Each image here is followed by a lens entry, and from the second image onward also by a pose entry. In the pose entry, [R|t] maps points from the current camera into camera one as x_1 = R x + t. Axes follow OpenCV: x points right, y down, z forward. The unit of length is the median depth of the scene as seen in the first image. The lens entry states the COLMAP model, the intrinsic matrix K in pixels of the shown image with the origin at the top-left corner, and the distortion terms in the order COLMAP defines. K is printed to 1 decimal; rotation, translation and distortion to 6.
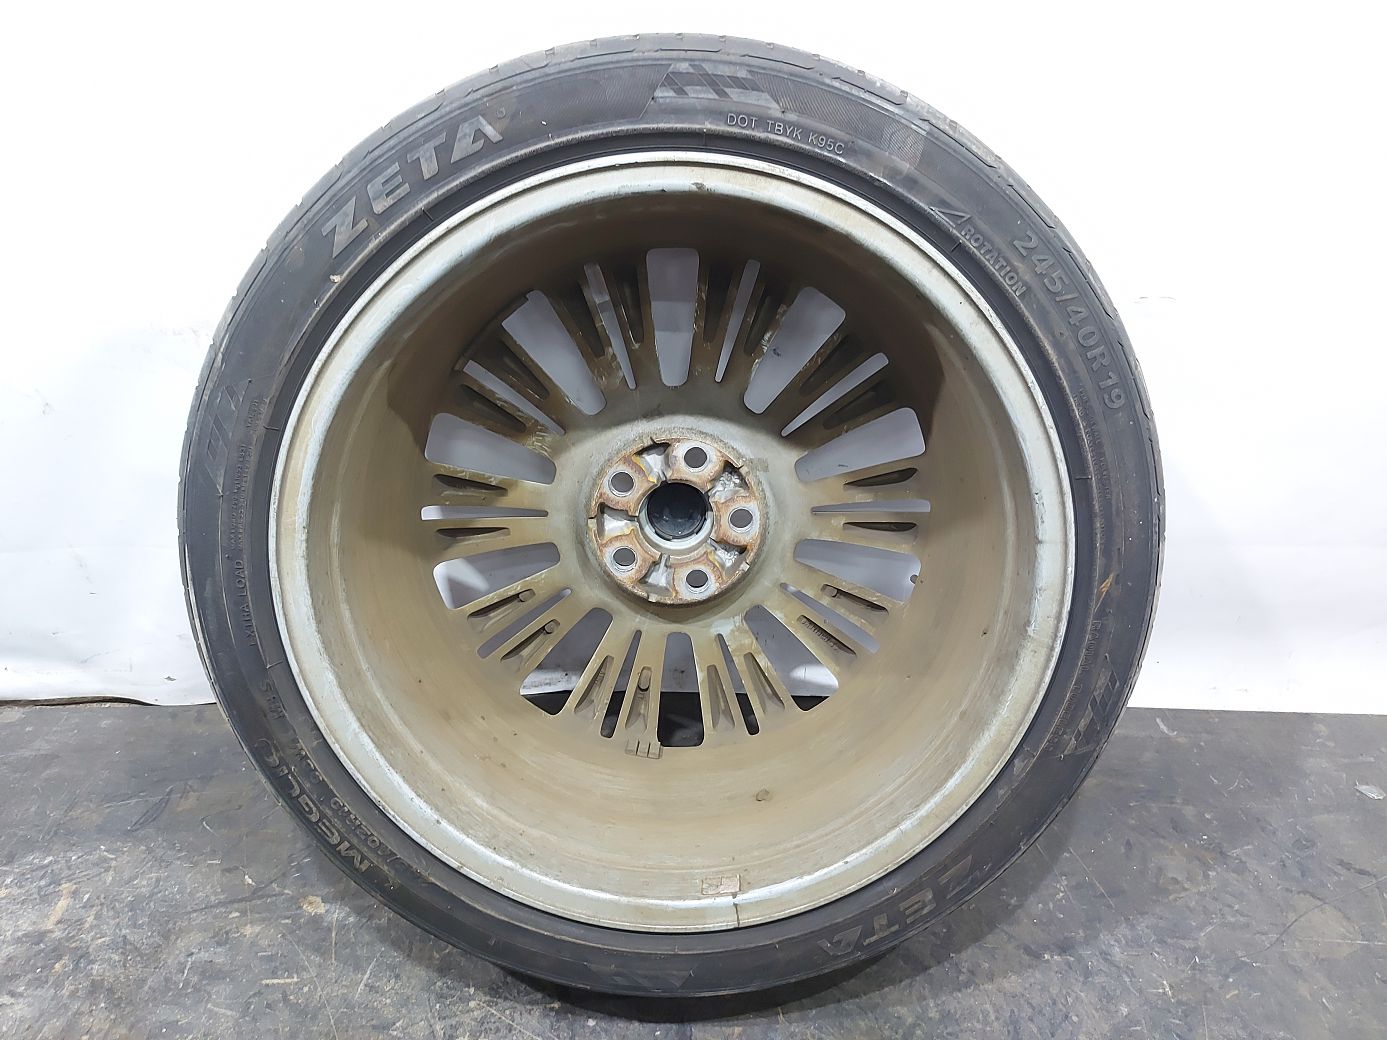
lens RADIAL K [[981.5, 0, 693.5], [0, 981.5, 520.0], [0, 0, 1]] dist [0.053481, -0.080276]
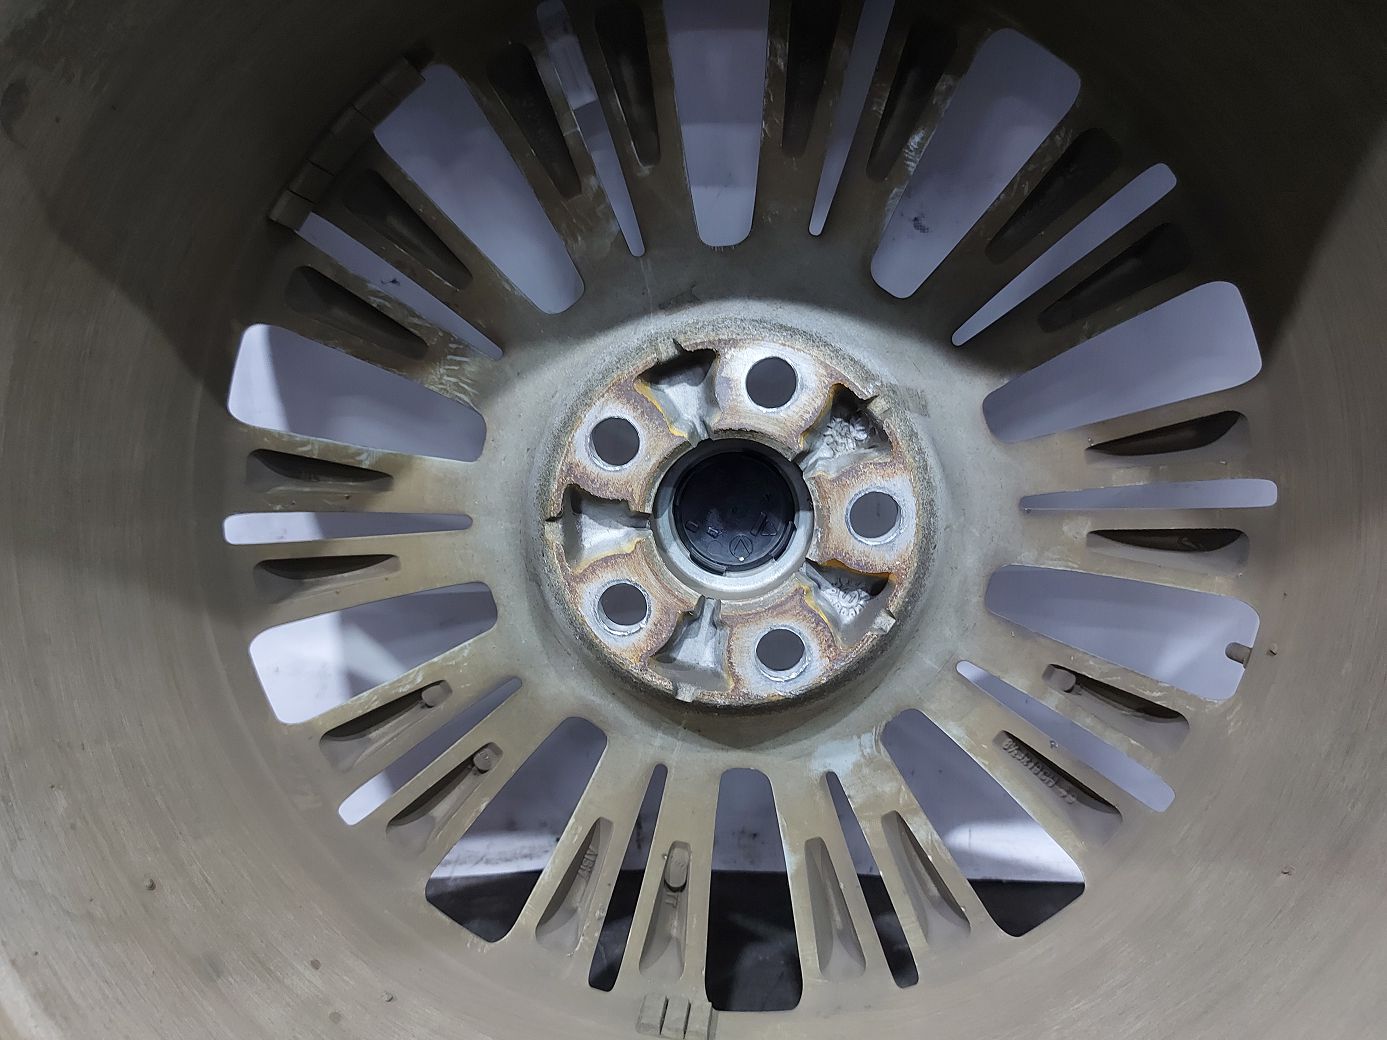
lens RADIAL K [[981.5, 0, 693.5], [0, 981.5, 520.0], [0, 0, 1]] dist [0.053481, -0.080276]
pose [[0.997182, -0.022065, -0.071696, -0.002680], [0.012855, 0.991888, -0.126467, 0.057072], [0.073905, 0.125189, 0.989376, 0.531590]]
